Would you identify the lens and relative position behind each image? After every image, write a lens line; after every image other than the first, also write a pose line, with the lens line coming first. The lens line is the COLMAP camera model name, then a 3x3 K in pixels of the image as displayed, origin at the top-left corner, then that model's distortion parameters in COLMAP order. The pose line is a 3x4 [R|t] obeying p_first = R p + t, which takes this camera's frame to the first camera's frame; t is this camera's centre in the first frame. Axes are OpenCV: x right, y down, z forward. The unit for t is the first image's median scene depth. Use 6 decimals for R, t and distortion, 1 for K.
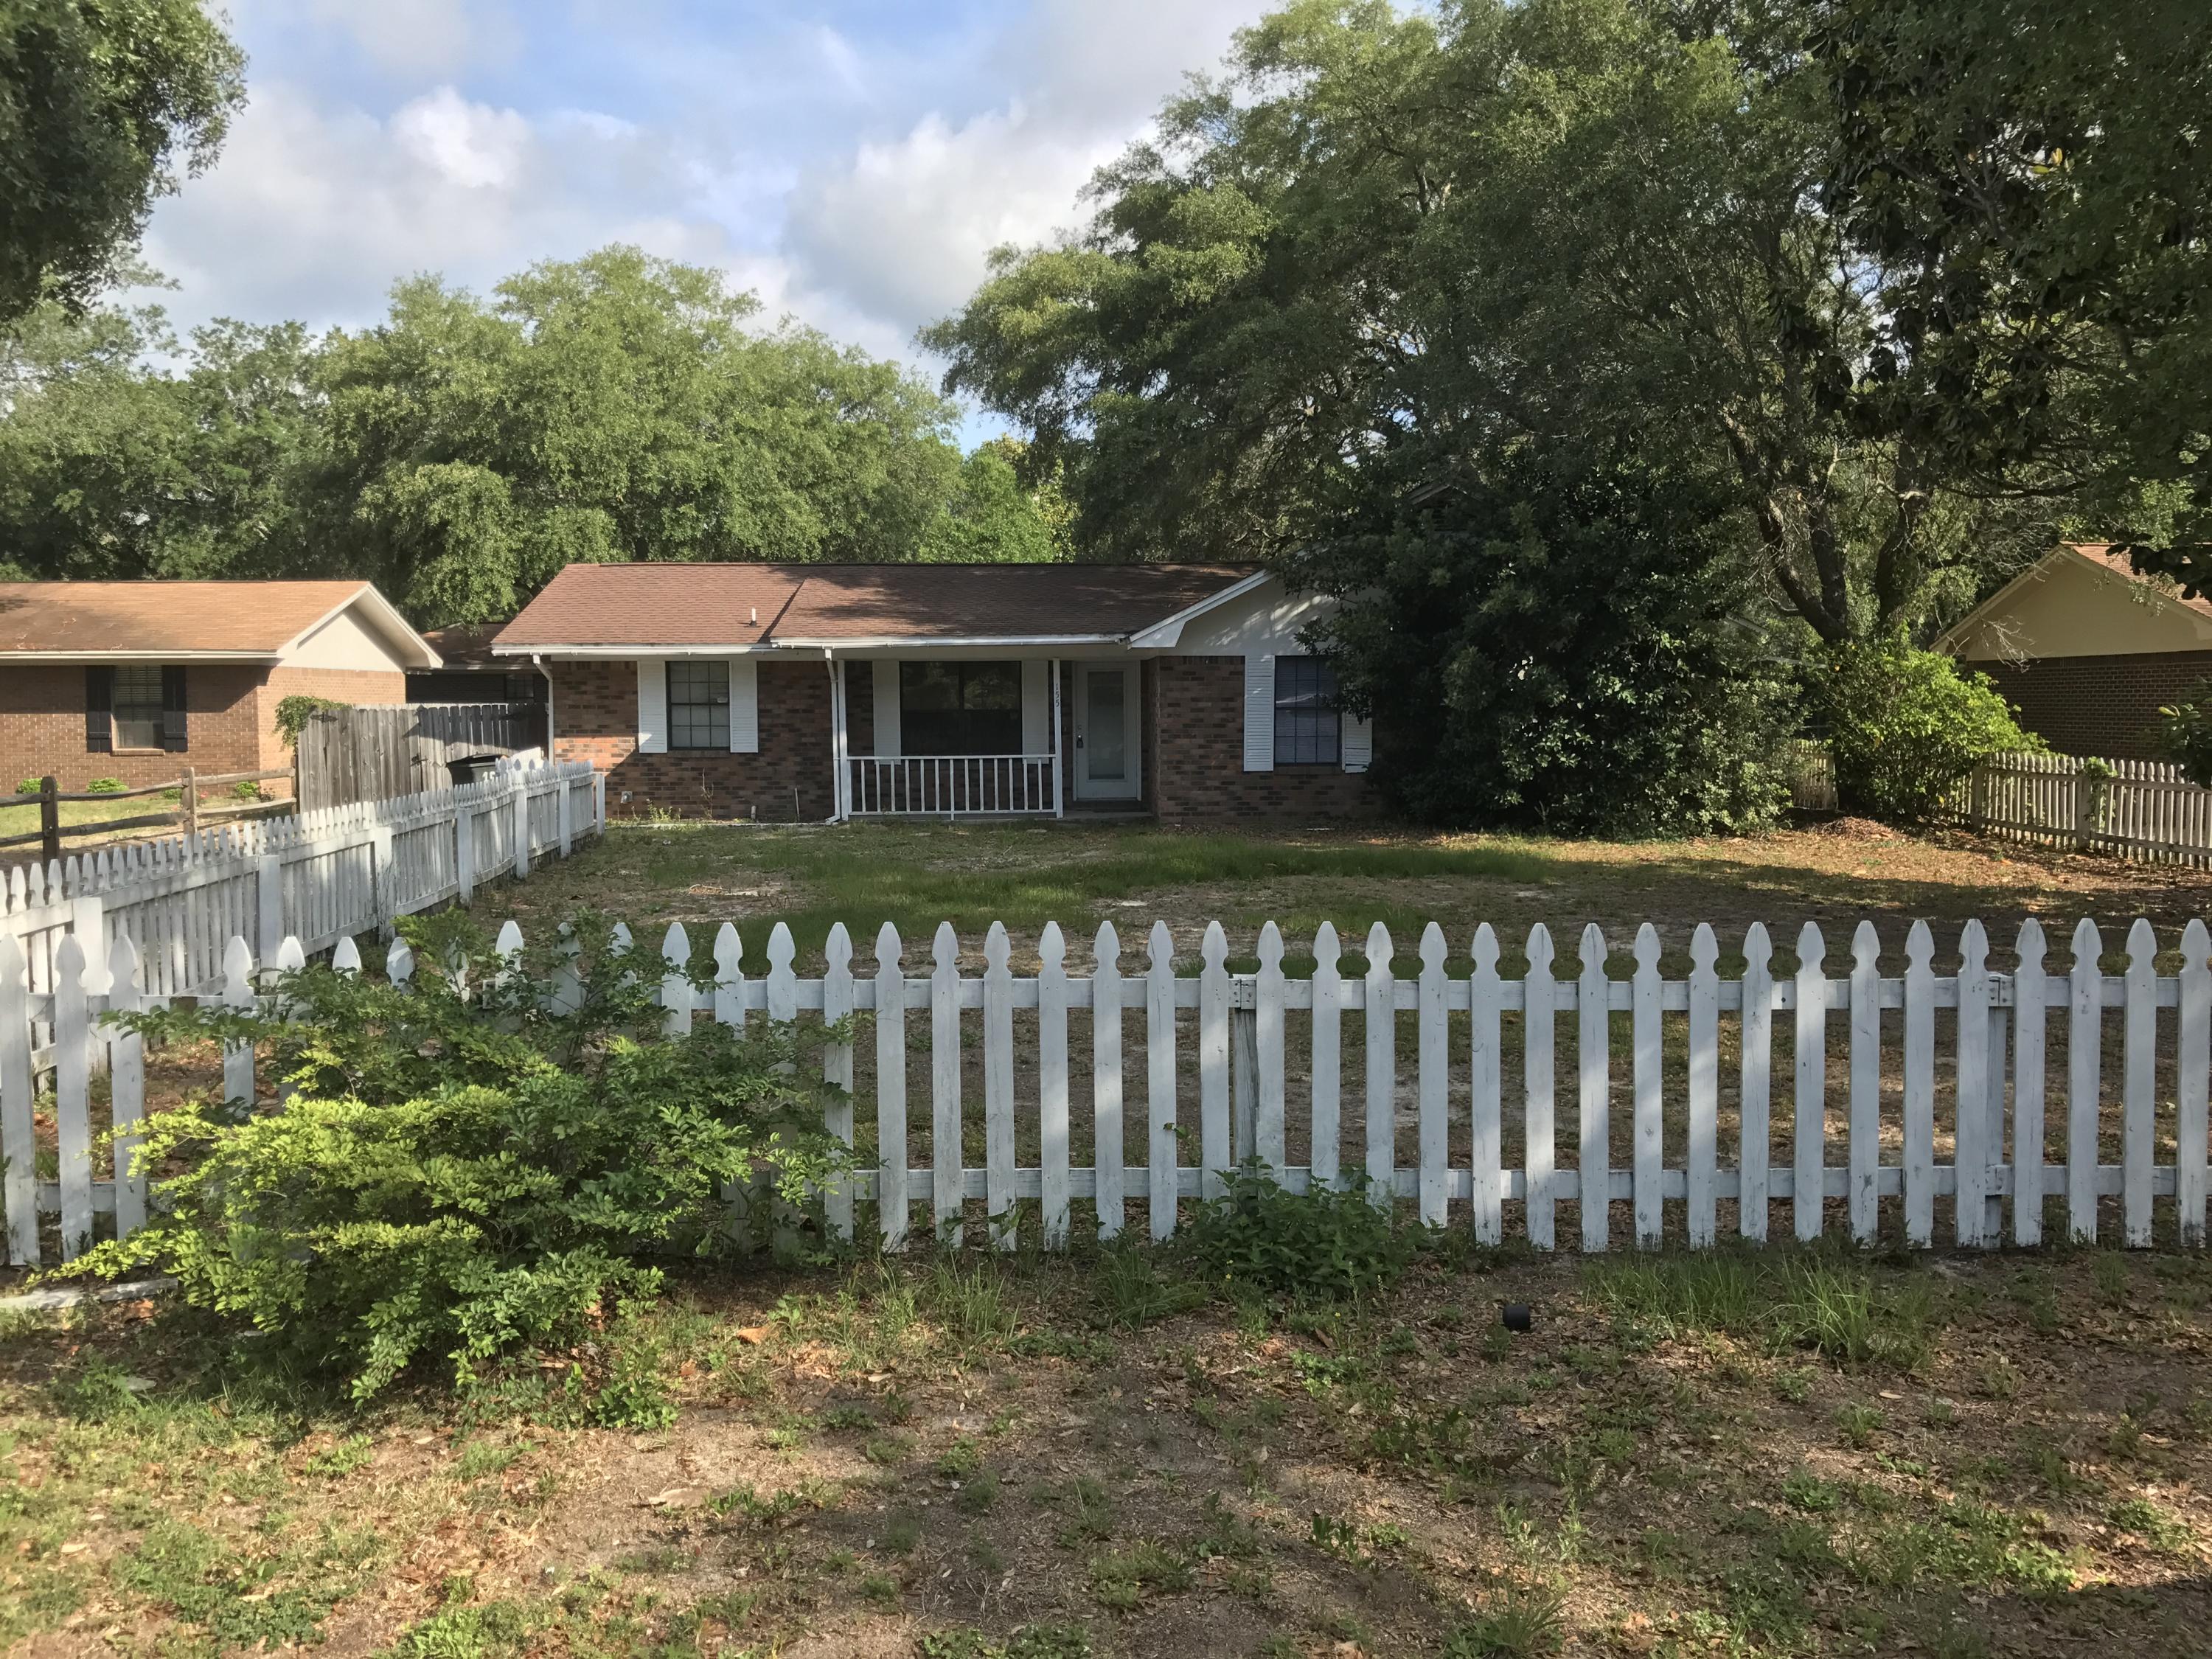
lens RADIAL K [[1842.1, 0, 1096.0], [0, 1842.1, 817.4], [0, 0, 1]] dist [0.168905, -0.245013]
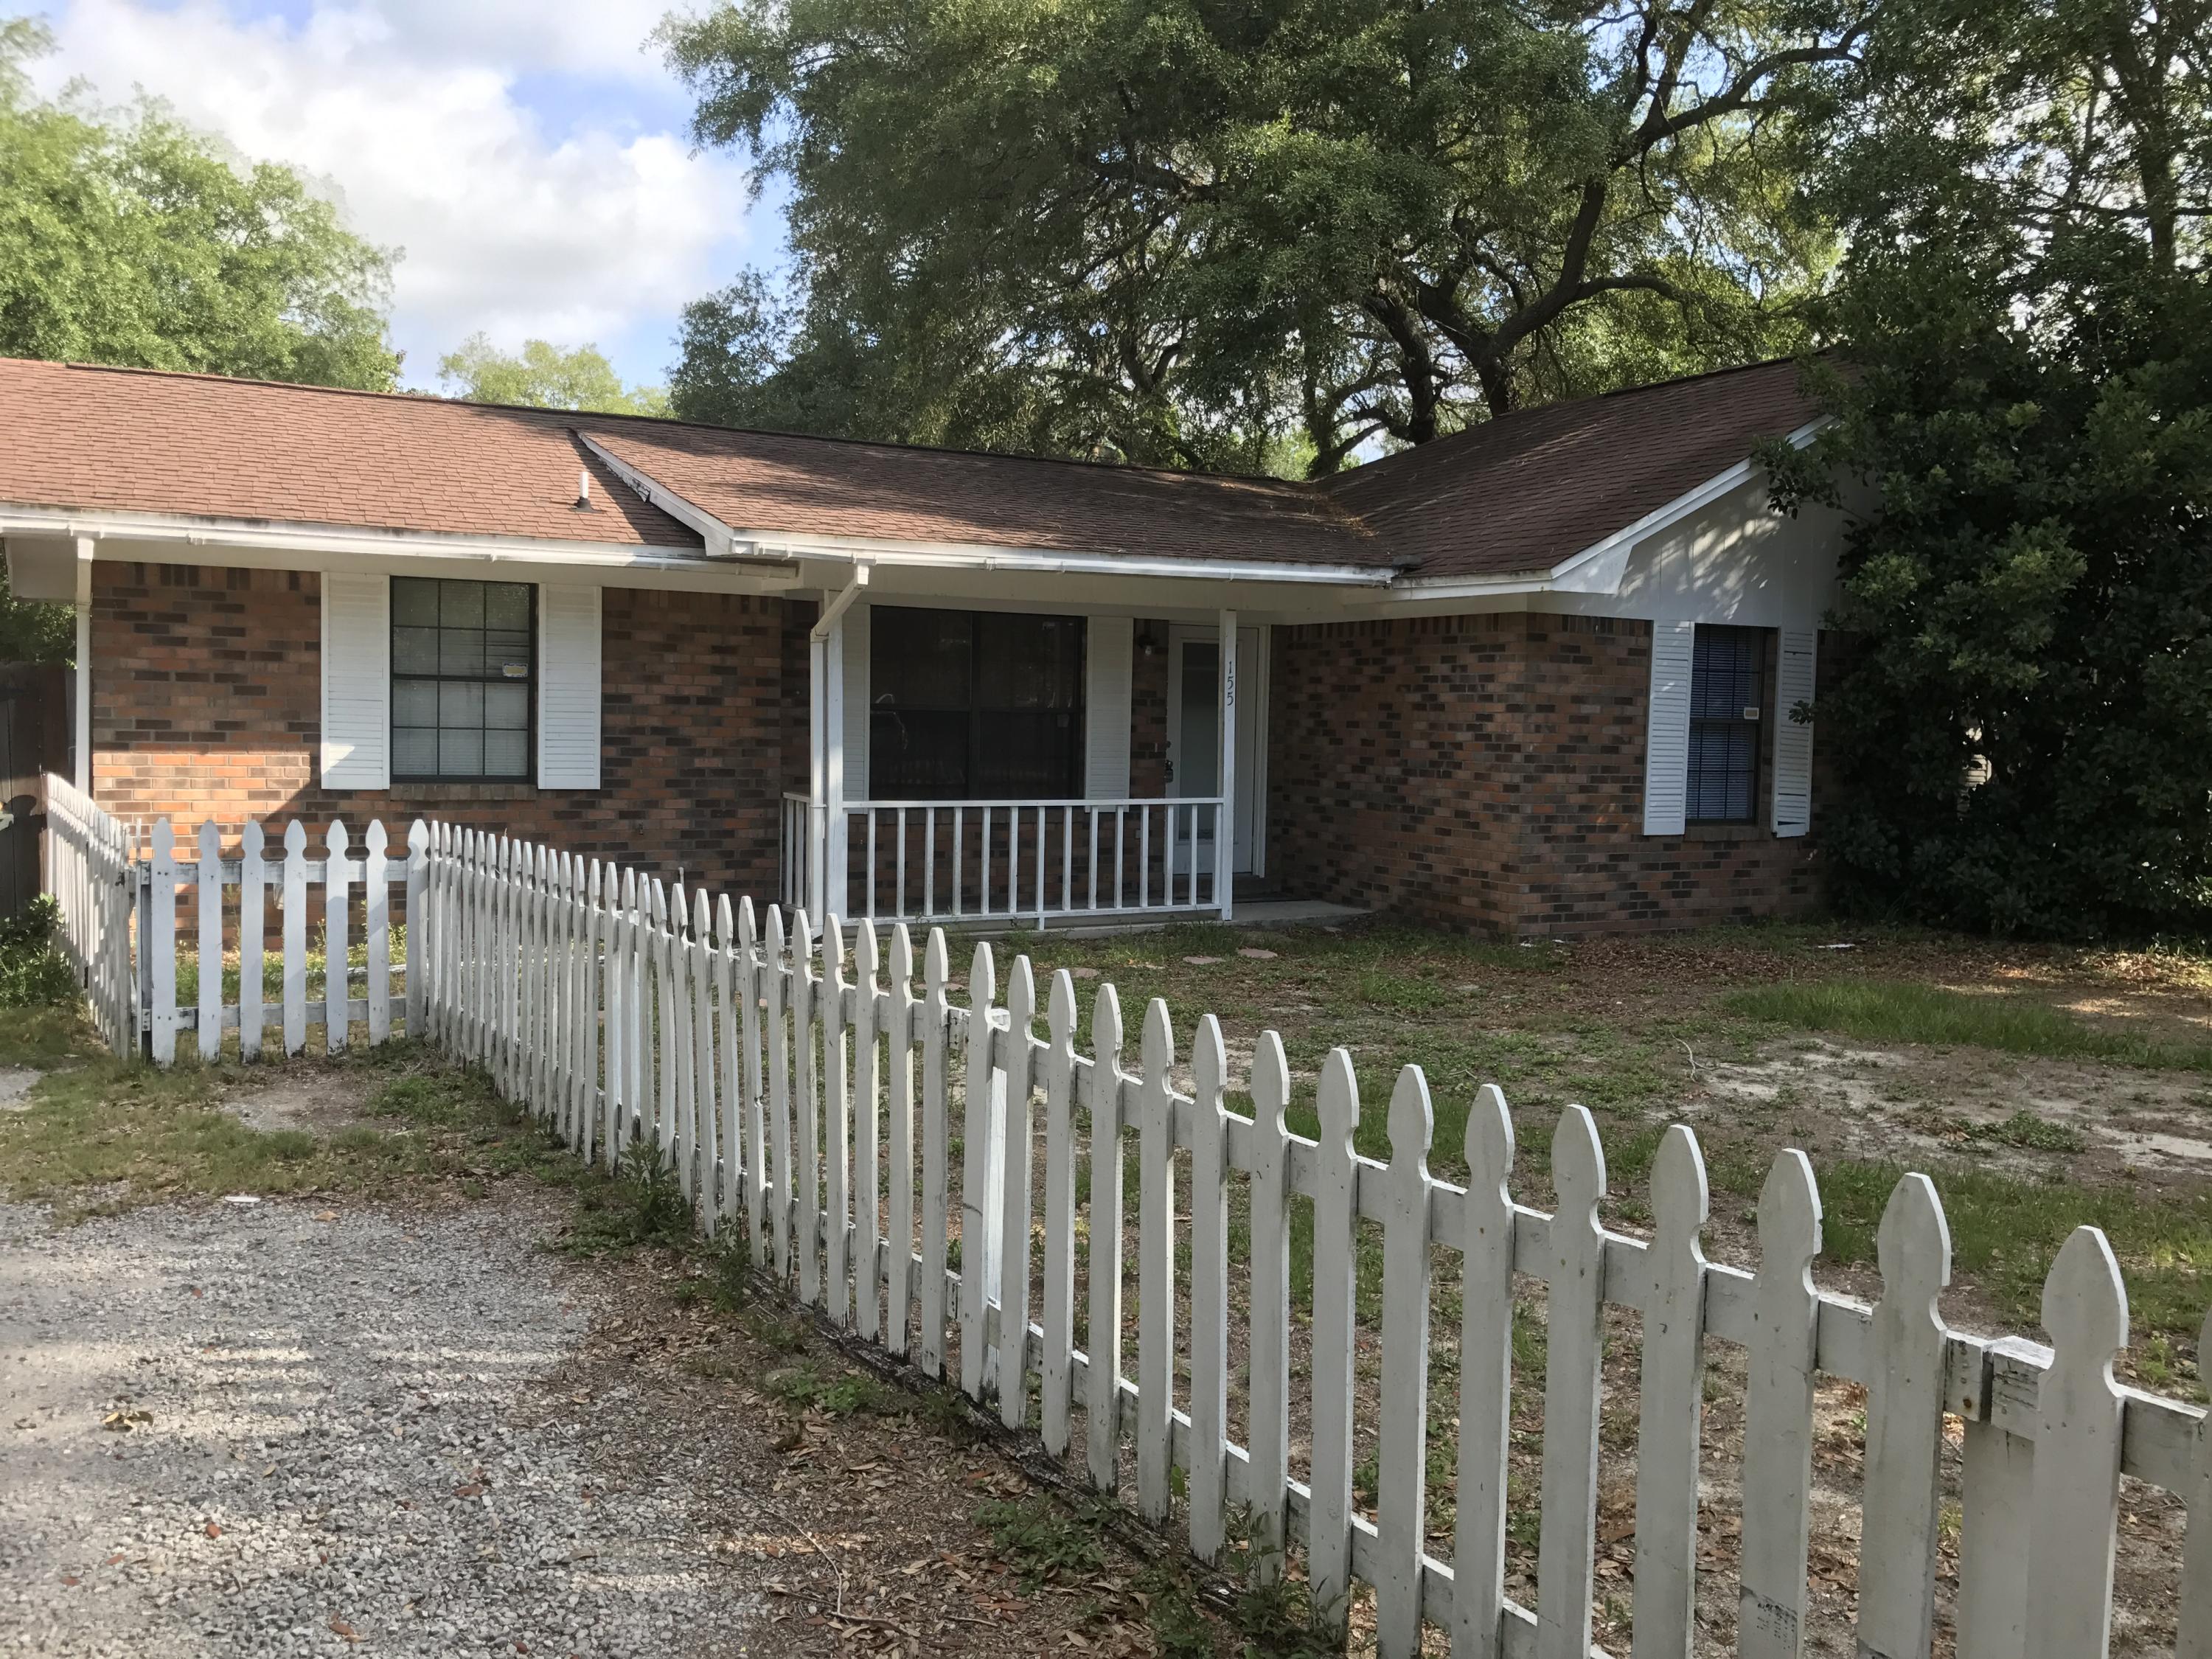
lens RADIAL K [[1879.2, 0, 1102.5], [0, 1879.2, 819.2], [0, 0, 1]] dist [0.032177, -0.055965]
pose [[0.883056, 0.000953, 0.469267, -0.299152], [0.004953, 0.999923, -0.011352, -0.022945], [-0.469242, 0.012349, 0.882983, 0.556271]]
